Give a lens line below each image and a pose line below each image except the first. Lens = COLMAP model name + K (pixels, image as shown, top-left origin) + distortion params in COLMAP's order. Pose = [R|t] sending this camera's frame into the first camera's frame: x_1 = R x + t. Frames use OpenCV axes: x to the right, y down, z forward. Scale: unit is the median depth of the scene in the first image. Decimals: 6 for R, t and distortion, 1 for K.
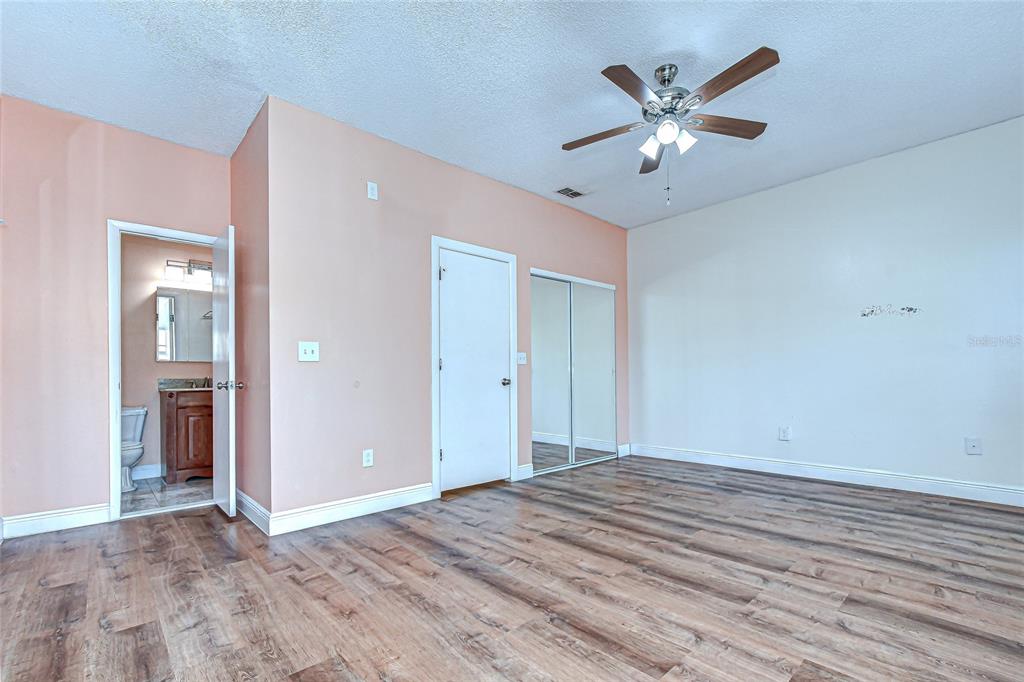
lens RADIAL K [[456.9, 0, 521.6], [0, 456.9, 361.3], [0, 0, 1]] dist [-0.016594, -0.000201]
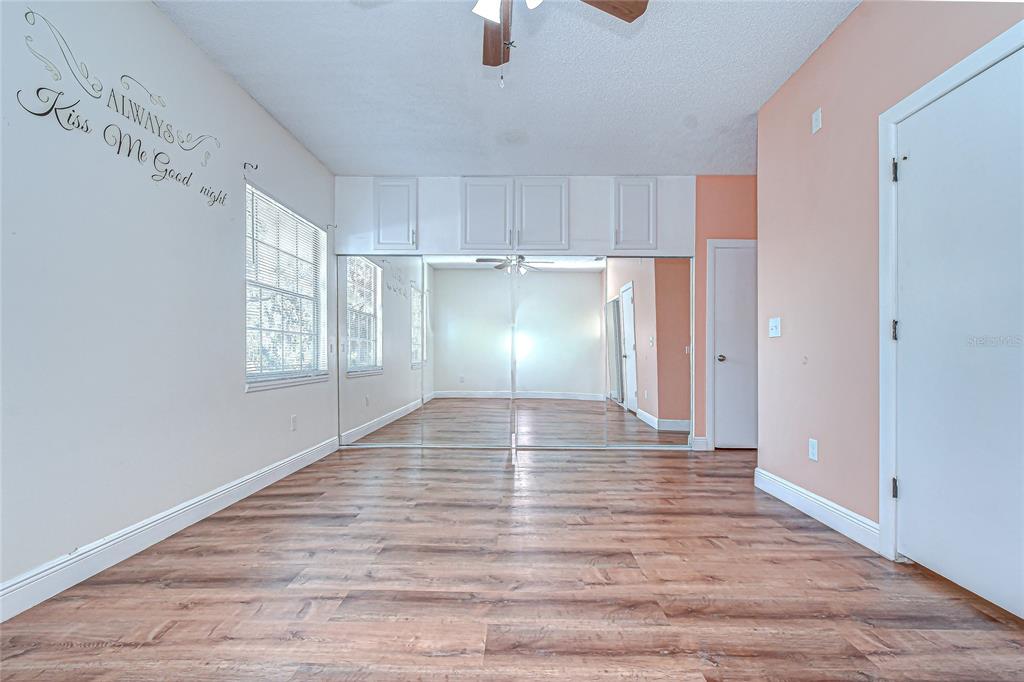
lens RADIAL K [[456.9, 0, 521.6], [0, 456.9, 361.3], [0, 0, 1]] dist [-0.016594, -0.000201]
pose [[-0.685511, 0.019236, -0.727808, 0.859799], [0.032131, 0.999476, -0.003847, 0.050837], [0.727353, -0.026023, -0.685770, 1.624501]]
